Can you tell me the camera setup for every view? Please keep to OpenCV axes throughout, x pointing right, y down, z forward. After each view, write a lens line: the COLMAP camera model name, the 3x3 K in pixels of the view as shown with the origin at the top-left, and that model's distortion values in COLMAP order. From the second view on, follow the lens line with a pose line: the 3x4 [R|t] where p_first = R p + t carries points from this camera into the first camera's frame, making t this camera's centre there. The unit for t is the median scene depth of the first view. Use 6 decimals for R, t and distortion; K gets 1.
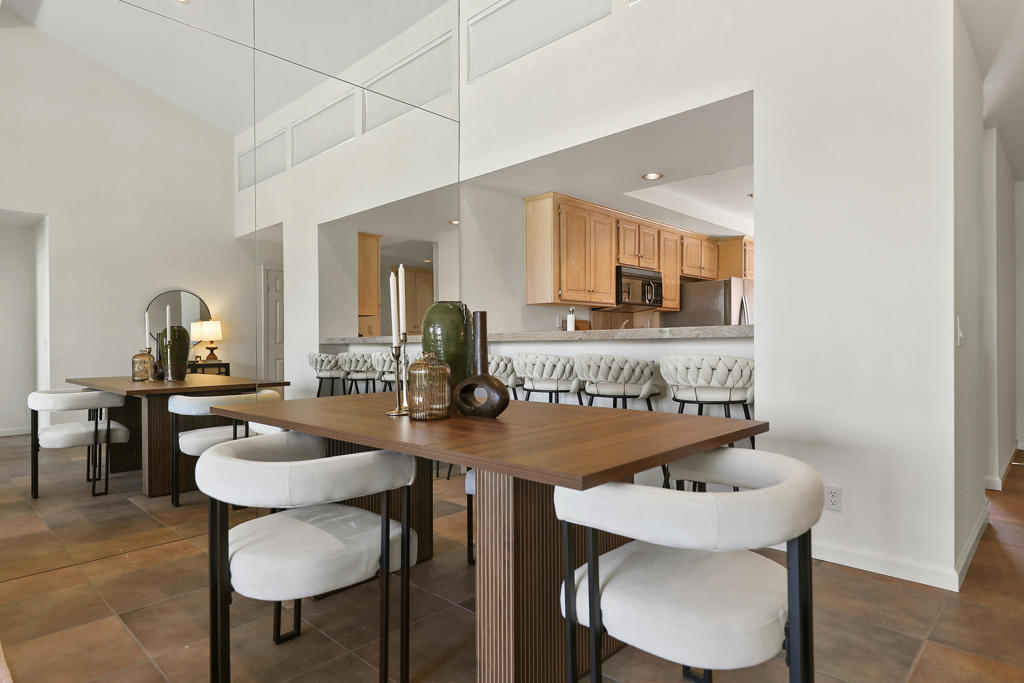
lens RADIAL K [[568.0, 0, 512.0], [0, 568.0, 341.5], [0, 0, 1]] dist [-0.000028, 0.000036]
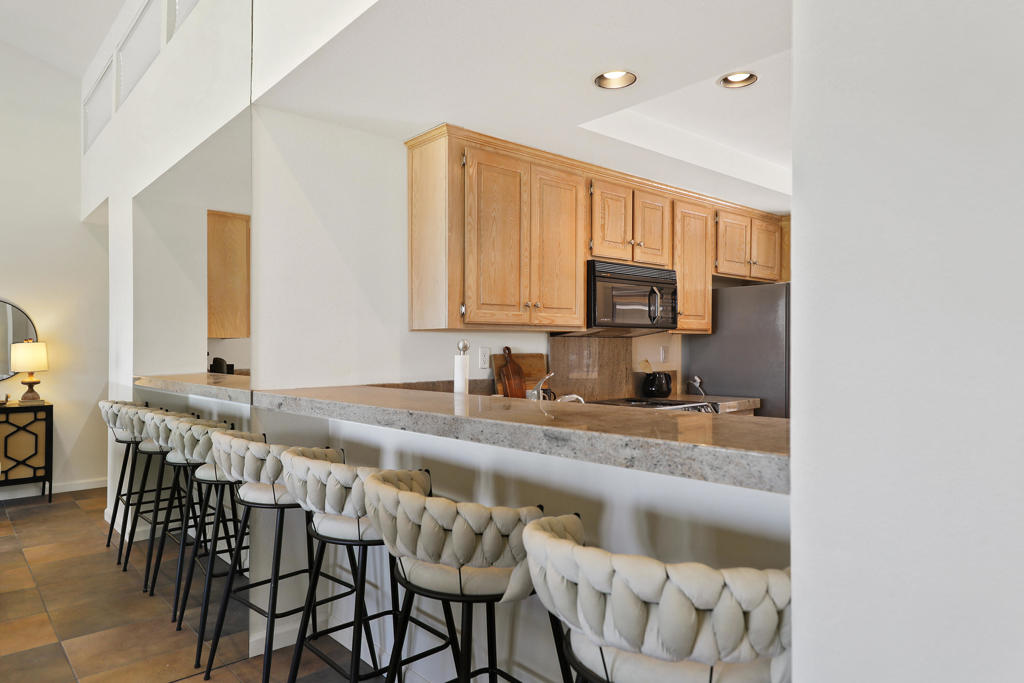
lens RADIAL K [[650.9, 0, 512.0], [0, 650.9, 341.5], [0, 0, 1]] dist [0.004918, 0.000159]
pose [[0.996909, 0.003014, -0.078502, 0.153821], [-0.003863, 0.999936, -0.010667, -0.041955], [0.078465, 0.010937, 0.996857, 0.324540]]
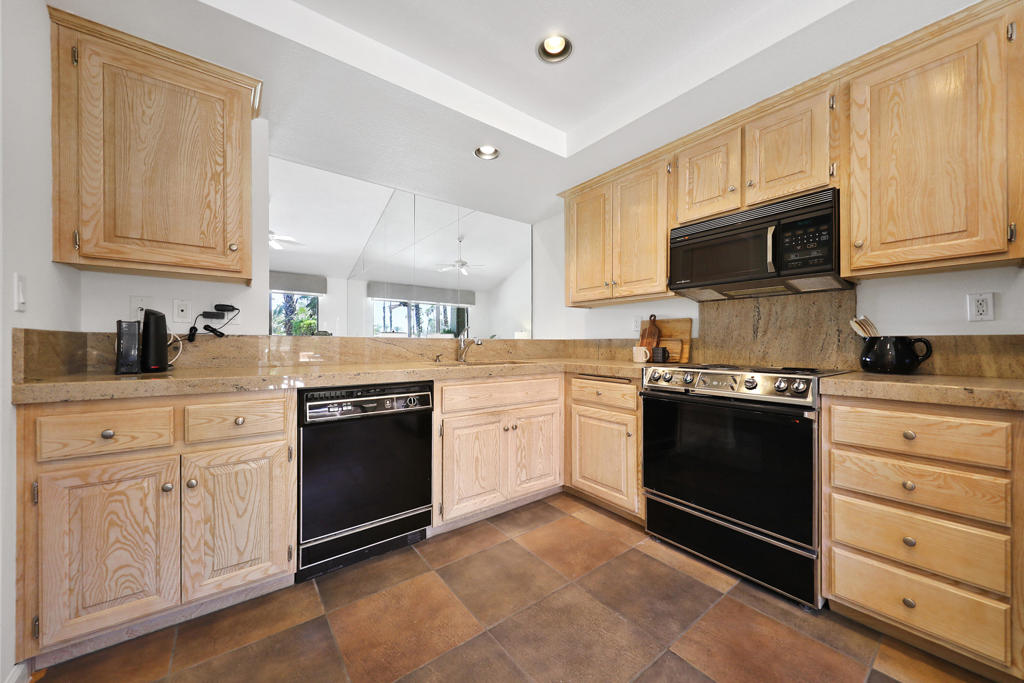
lens RADIAL K [[376.5, 0, 512.0], [0, 376.5, 341.5], [0, 0, 1]] dist [-0.000227, -0.000013]
pose [[-0.151842, 0.001398, -0.988404, 0.601052], [-0.001451, 0.999998, 0.001638, -0.009863], [0.988404, 0.001683, -0.151839, 0.853069]]
